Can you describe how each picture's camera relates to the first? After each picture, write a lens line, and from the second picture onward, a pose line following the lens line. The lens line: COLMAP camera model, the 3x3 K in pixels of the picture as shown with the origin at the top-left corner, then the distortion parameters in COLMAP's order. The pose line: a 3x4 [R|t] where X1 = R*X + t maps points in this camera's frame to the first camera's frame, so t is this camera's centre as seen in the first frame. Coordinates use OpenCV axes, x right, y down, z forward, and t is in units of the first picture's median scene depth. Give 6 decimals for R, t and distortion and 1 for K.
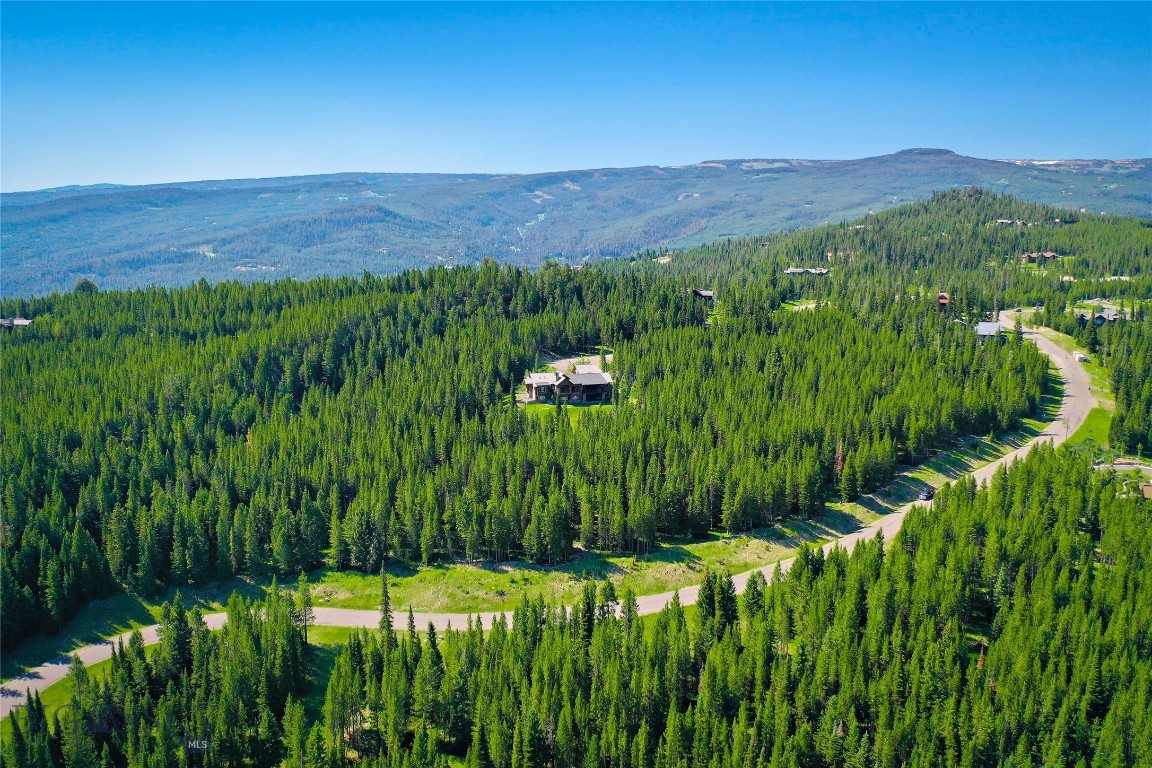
lens RADIAL K [[903.2, 0, 576.0], [0, 903.2, 384.0], [0, 0, 1]] dist [-0.003982, 0.001116]
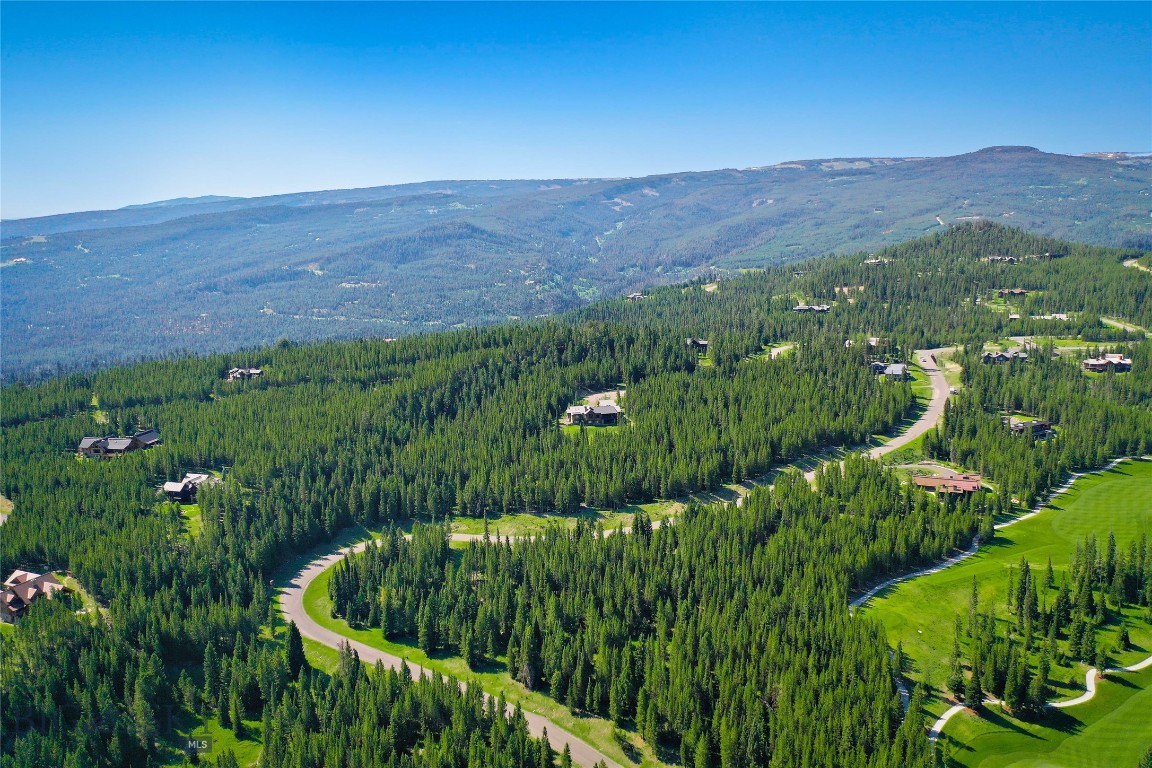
lens RADIAL K [[903.2, 0, 576.0], [0, 903.2, 384.0], [0, 0, 1]] dist [-0.003982, 0.001116]
pose [[0.995662, -0.003194, -0.092987, 0.106143], [0.003382, 0.999993, 0.001857, -0.052548], [0.092980, -0.002163, 0.995666, -0.586249]]
